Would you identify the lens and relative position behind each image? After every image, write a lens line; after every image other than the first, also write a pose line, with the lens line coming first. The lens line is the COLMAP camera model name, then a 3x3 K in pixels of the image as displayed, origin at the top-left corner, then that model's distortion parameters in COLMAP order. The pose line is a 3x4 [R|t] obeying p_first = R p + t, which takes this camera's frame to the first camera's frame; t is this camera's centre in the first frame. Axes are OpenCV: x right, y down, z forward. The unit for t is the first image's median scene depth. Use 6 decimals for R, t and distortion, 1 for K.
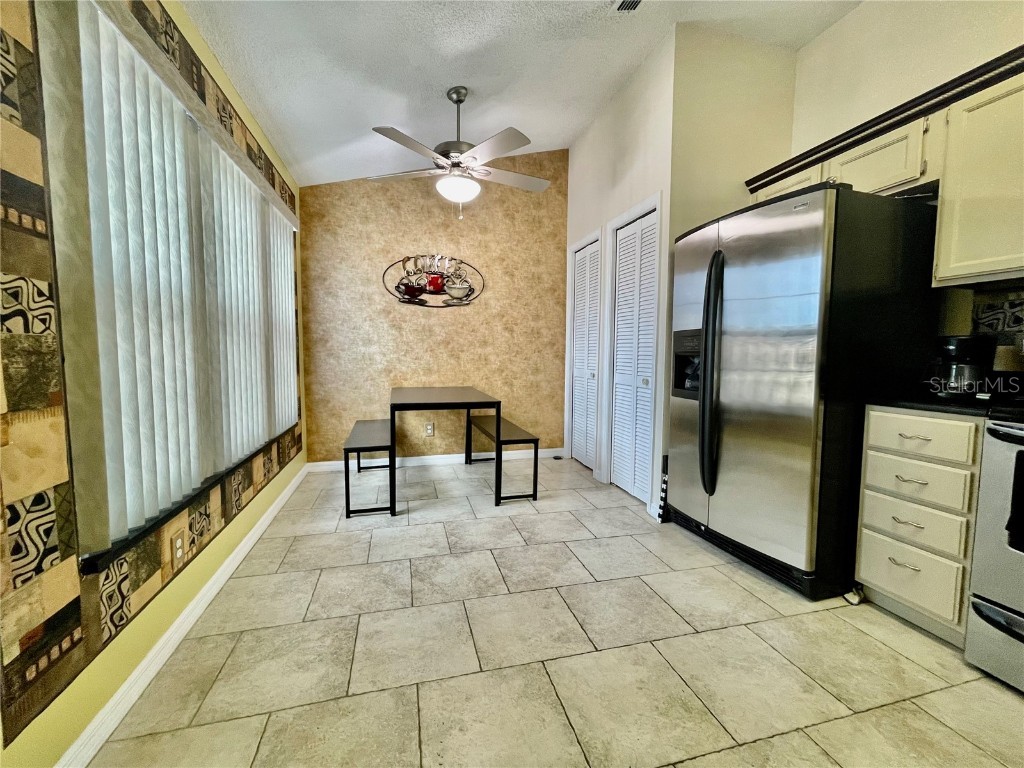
lens RADIAL K [[415.0, 0, 508.3], [0, 415.0, 384.3], [0, 0, 1]] dist [-0.002410, 0.000369]
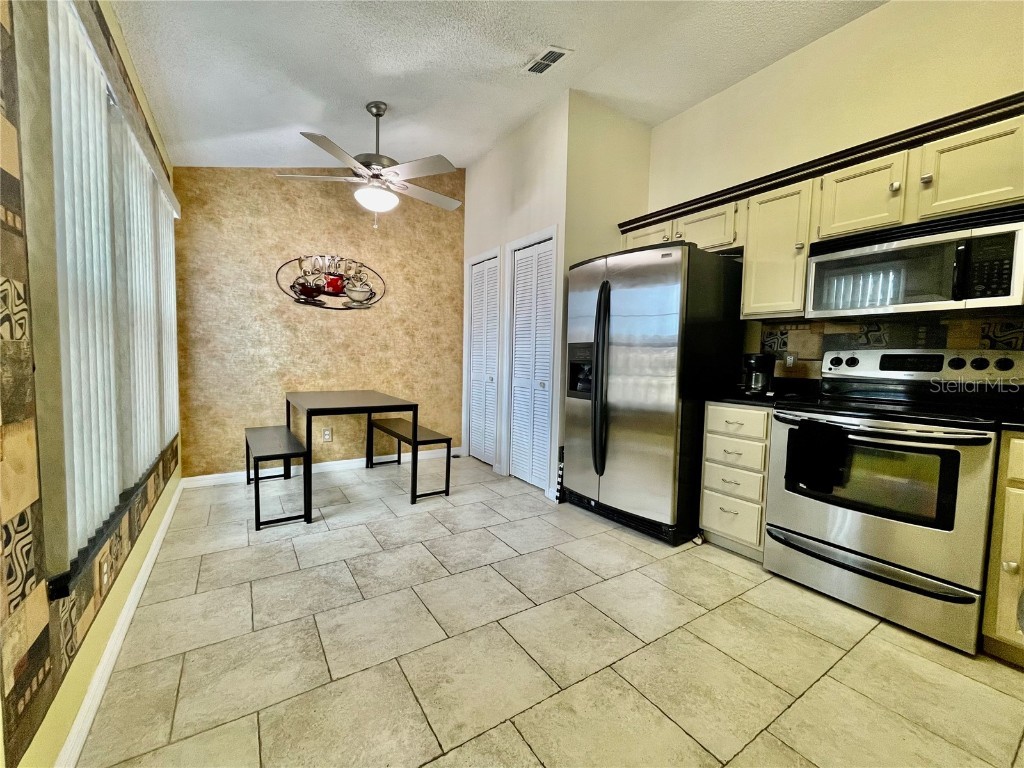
lens RADIAL K [[415.0, 0, 508.3], [0, 415.0, 384.3], [0, 0, 1]] dist [-0.002410, 0.000369]
pose [[0.948333, -0.005080, 0.317236, -0.161367], [0.006553, 0.999972, -0.003576, -0.005126], [-0.317209, 0.005470, 0.948340, -0.091669]]
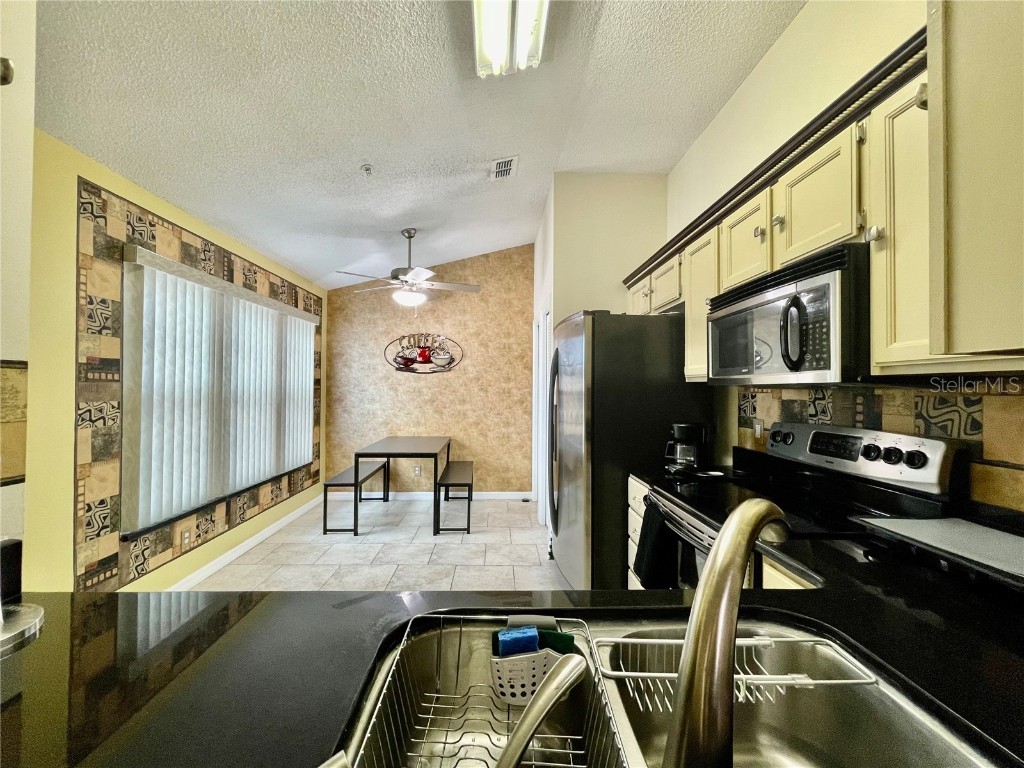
lens RADIAL K [[414.9, 0, 508.8], [0, 414.9, 384.1], [0, 0, 1]] dist [-0.011446, 0.006584]
pose [[0.975241, 0.000051, -0.221143, 0.589654], [-0.019665, 0.996058, -0.086494, -0.080270], [0.220267, 0.088701, 0.971398, -0.286253]]
